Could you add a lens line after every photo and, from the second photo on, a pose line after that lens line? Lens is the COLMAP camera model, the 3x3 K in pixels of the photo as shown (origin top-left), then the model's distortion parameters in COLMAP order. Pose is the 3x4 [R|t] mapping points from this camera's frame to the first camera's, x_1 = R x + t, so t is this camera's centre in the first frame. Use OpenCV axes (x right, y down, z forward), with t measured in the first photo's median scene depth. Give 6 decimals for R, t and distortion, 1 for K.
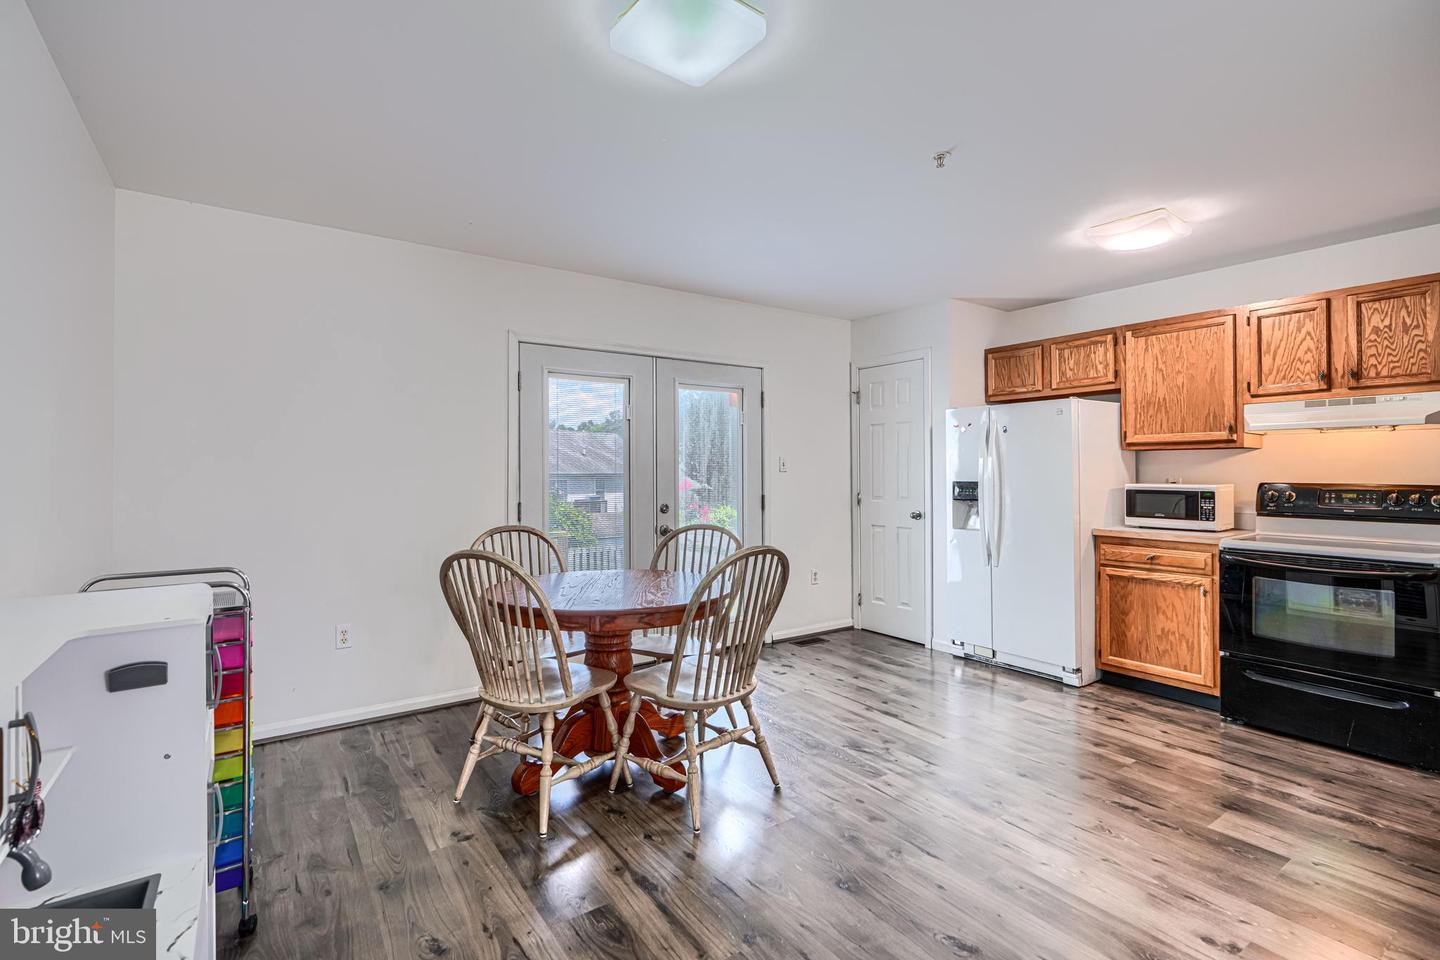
lens RADIAL K [[651.5, 0, 714.3], [0, 651.5, 468.9], [0, 0, 1]] dist [-0.003379, 0.001382]
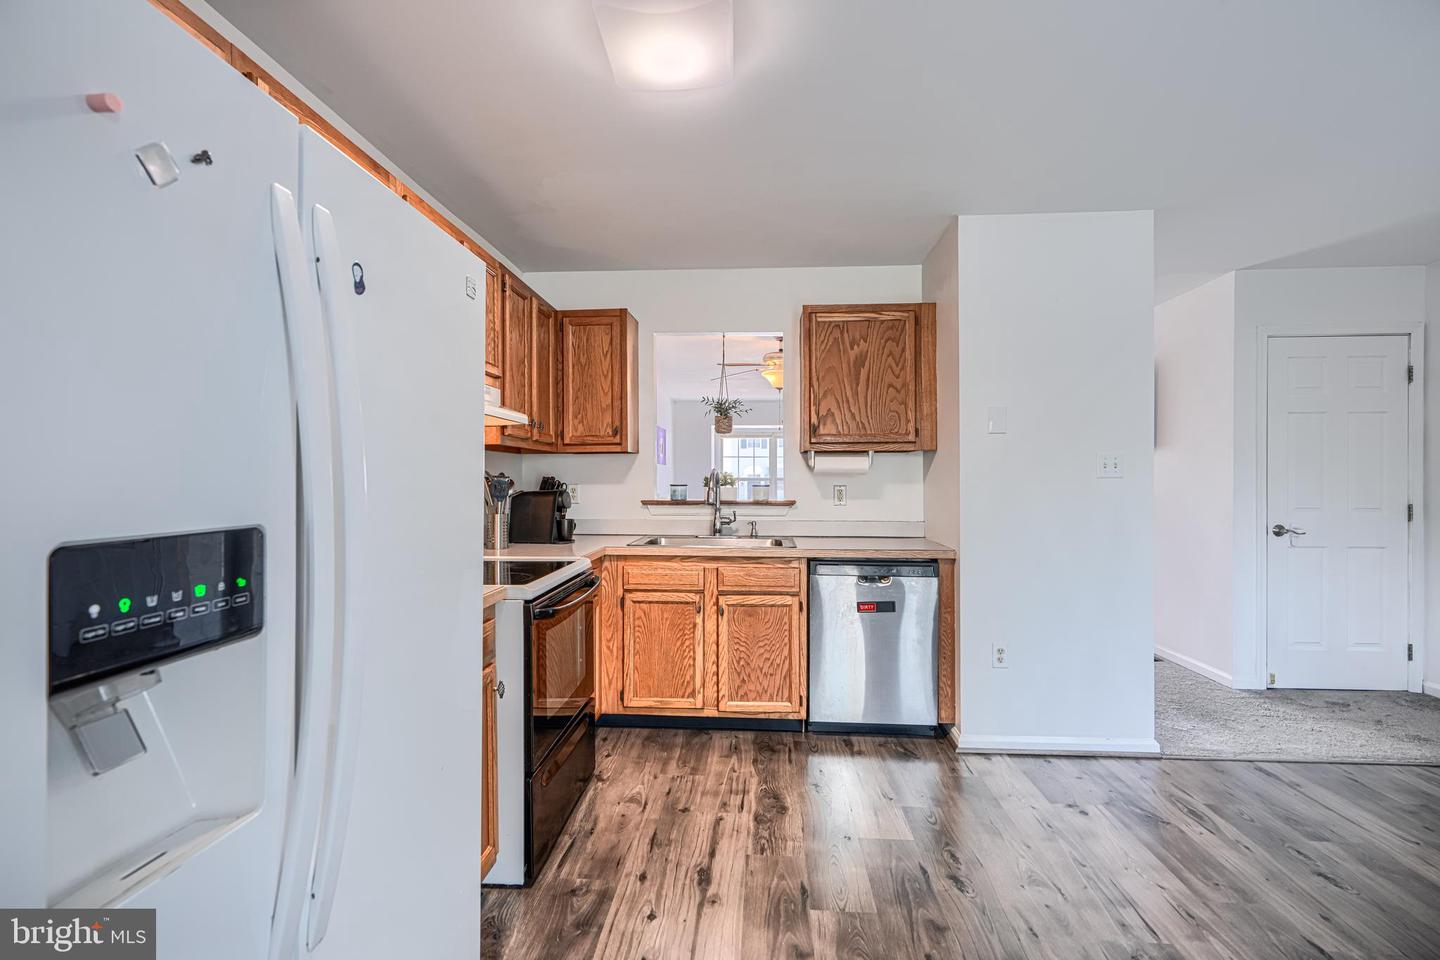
lens RADIAL K [[651.5, 0, 712.6], [0, 651.5, 476.6], [0, 0, 1]] dist [-0.003379, 0.001382]
pose [[-0.780075, 0.002728, 0.625680, 0.246347], [-0.001439, 0.999980, -0.006154, 0.008659], [-0.625684, -0.005701, -0.780055, 1.254376]]
